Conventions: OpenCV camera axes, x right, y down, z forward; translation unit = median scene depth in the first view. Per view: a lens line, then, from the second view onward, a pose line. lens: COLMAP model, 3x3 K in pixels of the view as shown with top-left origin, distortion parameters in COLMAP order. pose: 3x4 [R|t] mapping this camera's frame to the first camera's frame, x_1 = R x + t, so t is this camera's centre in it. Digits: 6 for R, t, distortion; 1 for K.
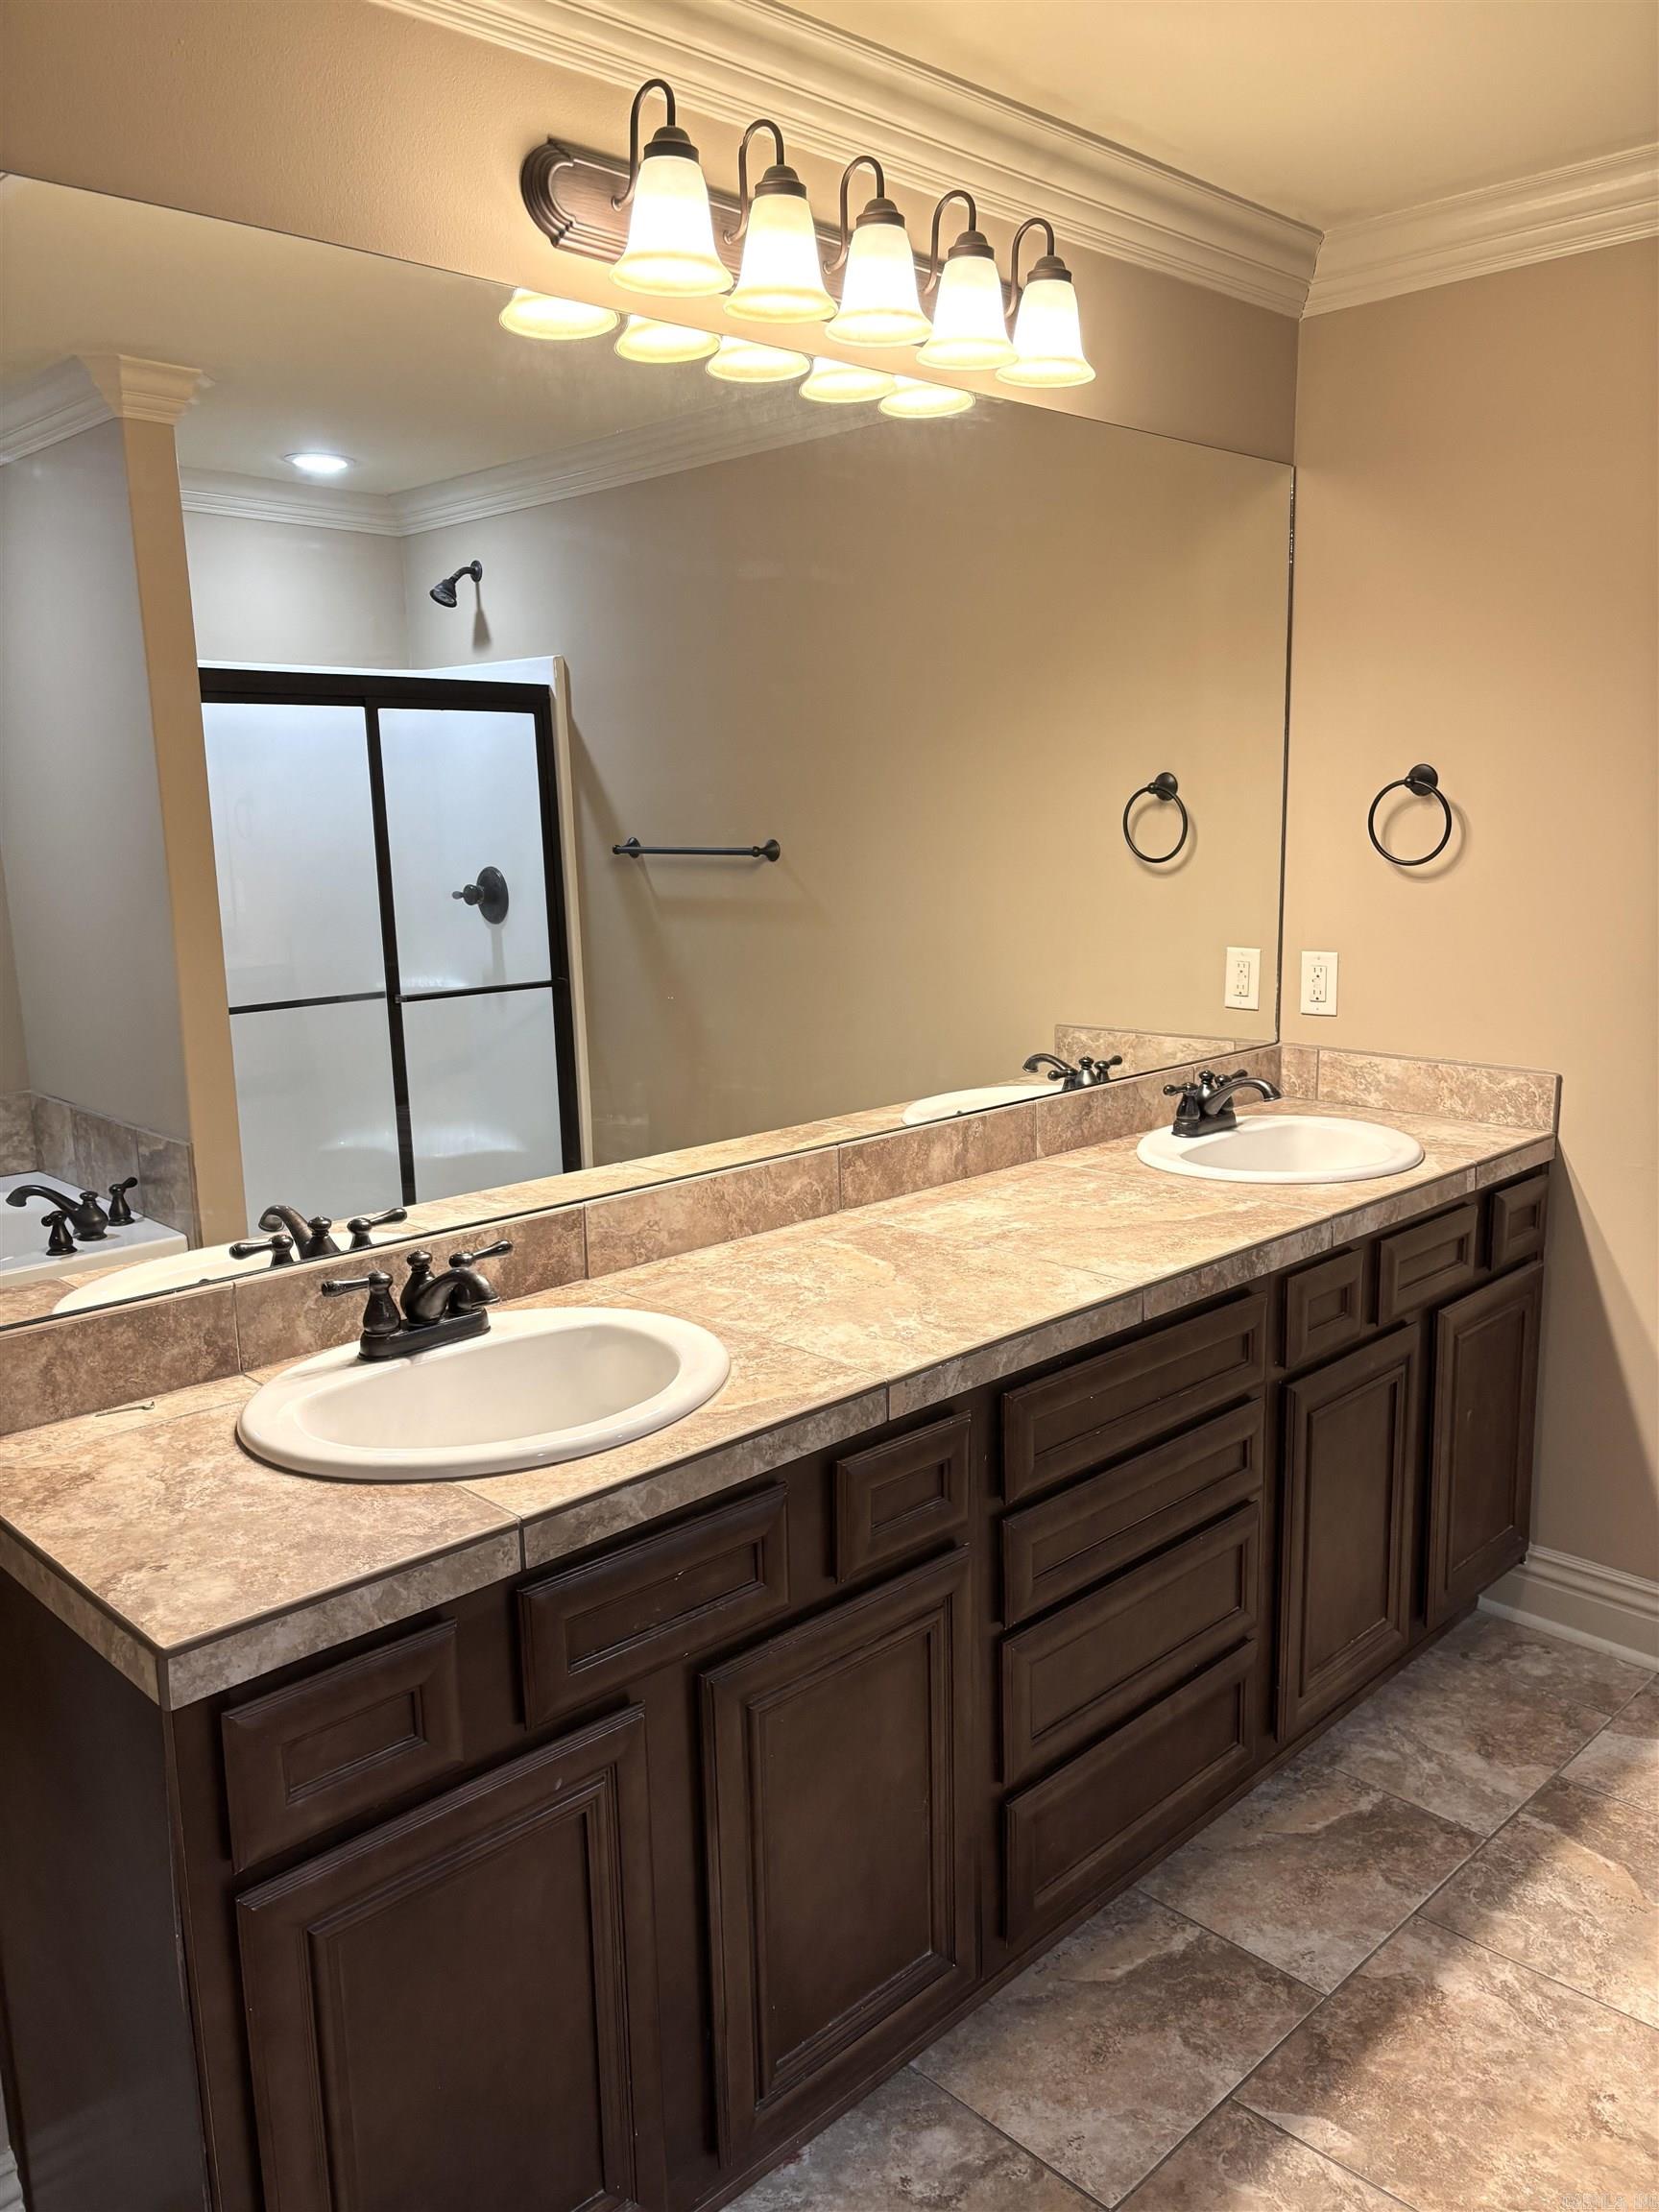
lens RADIAL K [[1666.6, 0, 829.5], [0, 1666.6, 1106.0], [0, 0, 1]] dist [0.035974, -0.009832]
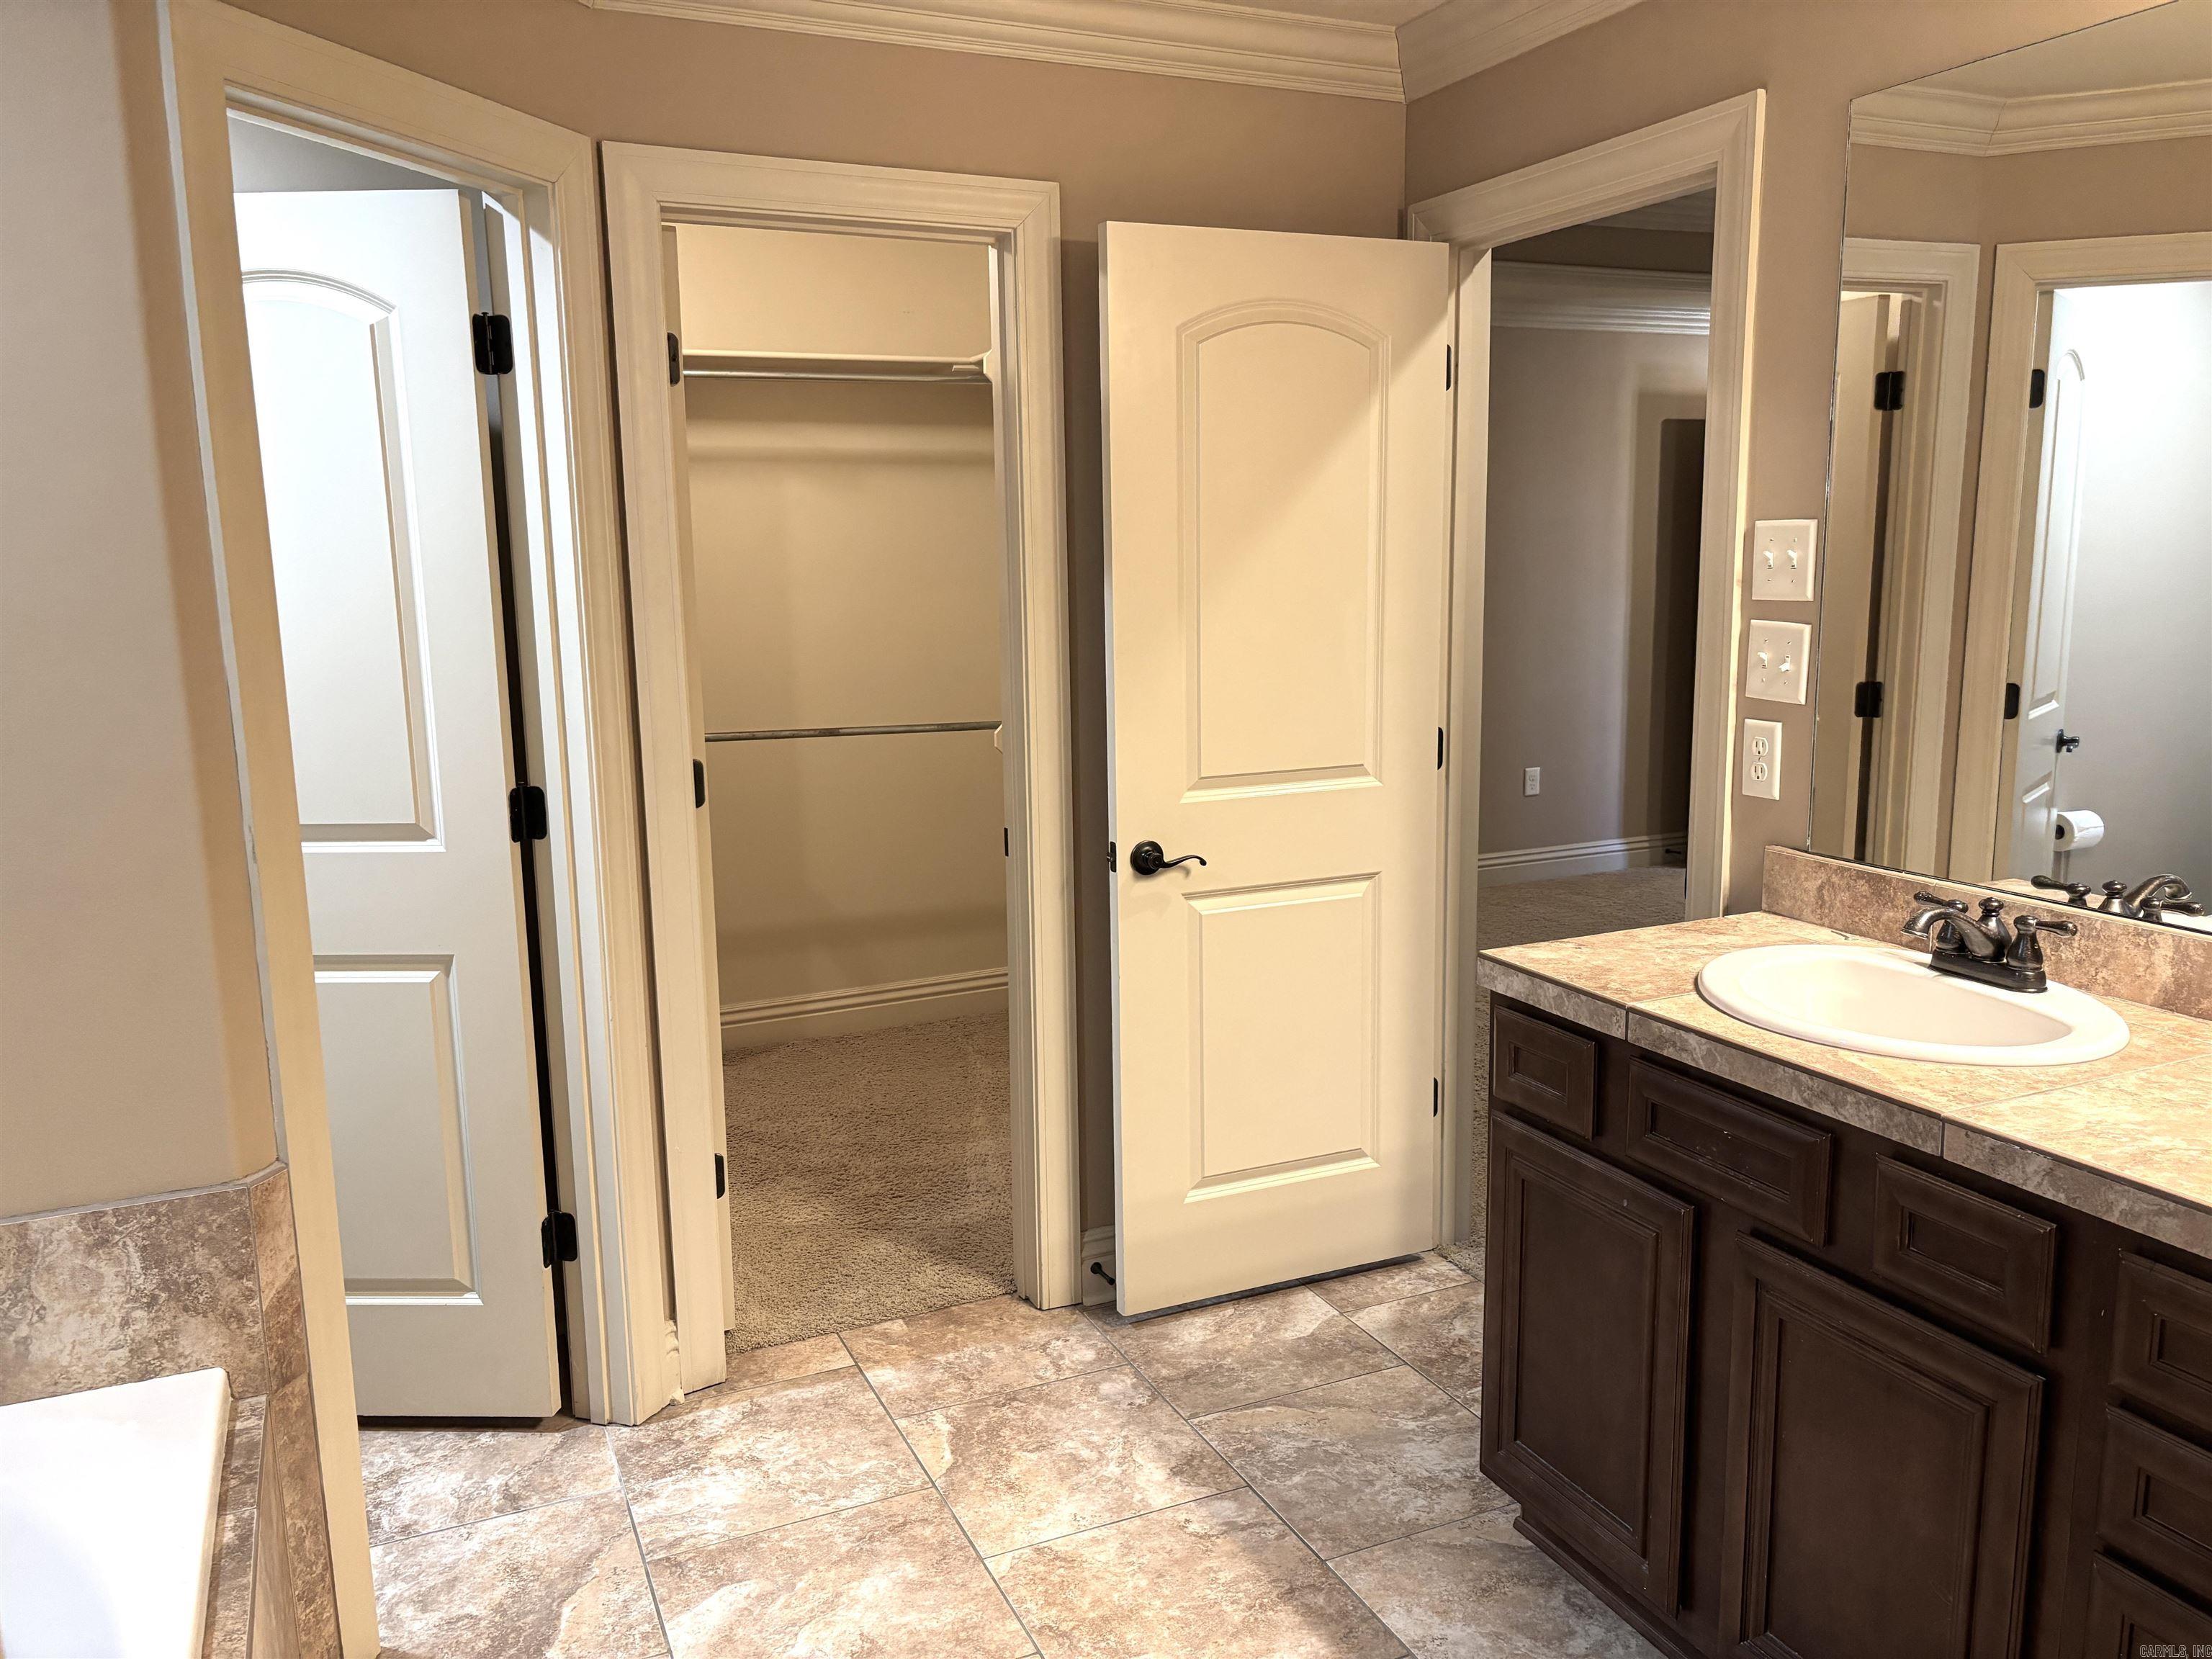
lens RADIAL K [[1660.2, 0, 1093.0], [0, 1660.2, 822.0], [0, 0, 1]] dist [0.032101, -0.007313]
pose [[-0.361011, 0.176483, -0.915710, 1.094870], [-0.146258, 0.959064, 0.242499, -0.164522], [0.921021, 0.221474, -0.320420, 0.839534]]
